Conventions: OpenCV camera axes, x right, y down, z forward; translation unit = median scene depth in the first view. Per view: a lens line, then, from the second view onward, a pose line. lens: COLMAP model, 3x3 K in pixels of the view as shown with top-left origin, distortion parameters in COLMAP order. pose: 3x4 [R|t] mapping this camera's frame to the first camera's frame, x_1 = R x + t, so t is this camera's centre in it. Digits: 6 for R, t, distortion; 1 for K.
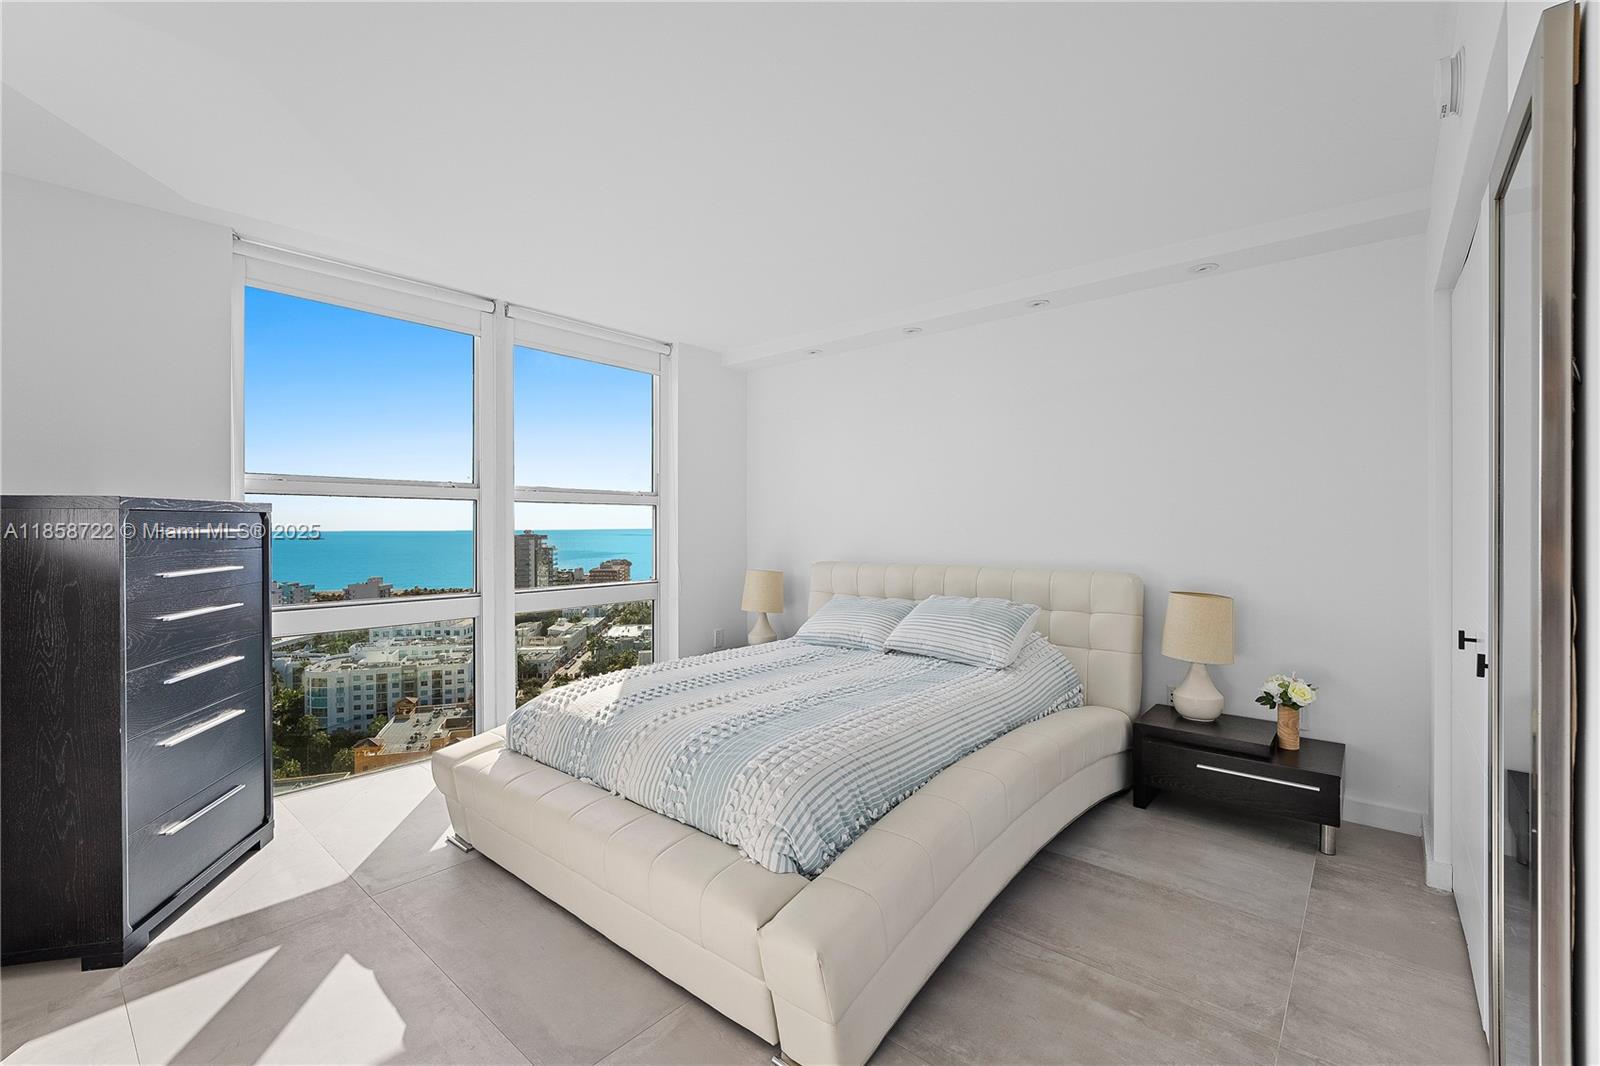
lens RADIAL K [[683.8, 0, 804.9], [0, 683.8, 527.7], [0, 0, 1]] dist [-0.024852, -0.000015]
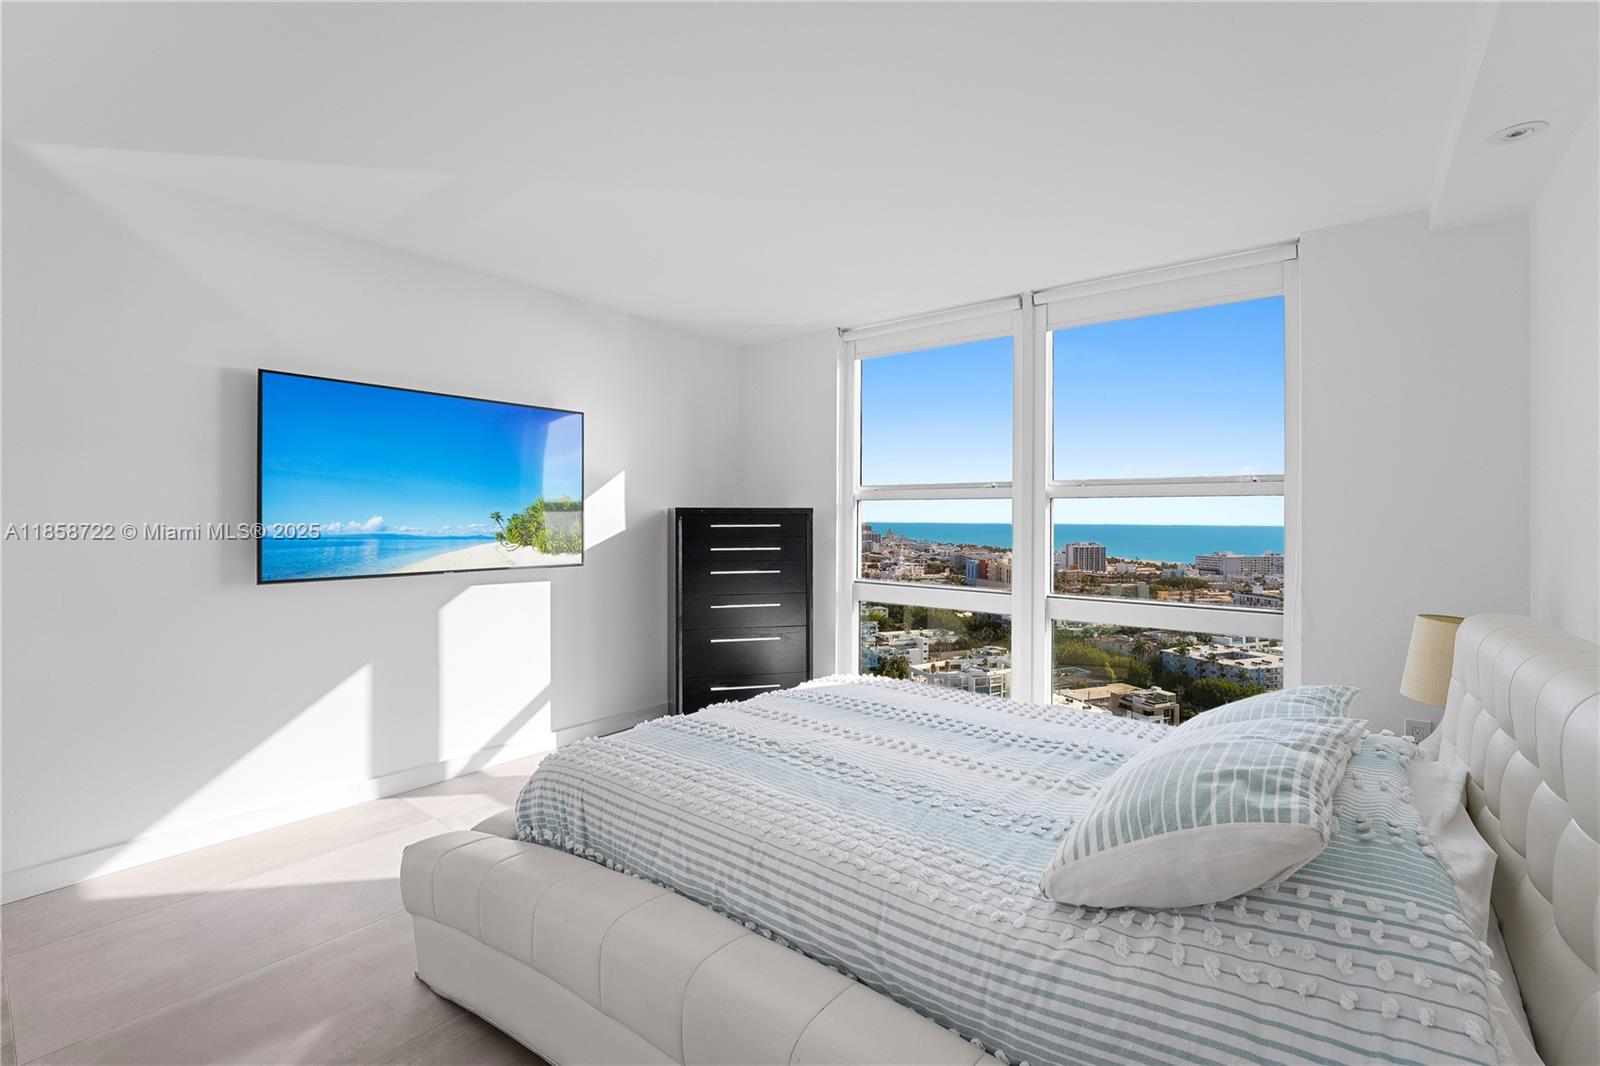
lens RADIAL K [[683.8, 0, 804.9], [0, 683.8, 527.7], [0, 0, 1]] dist [-0.024852, -0.000015]
pose [[0.046955, 0.011749, -0.998828, 0.514556], [-0.004375, 0.999924, 0.011556, -0.007689], [0.998887, 0.003828, 0.047003, 0.641861]]
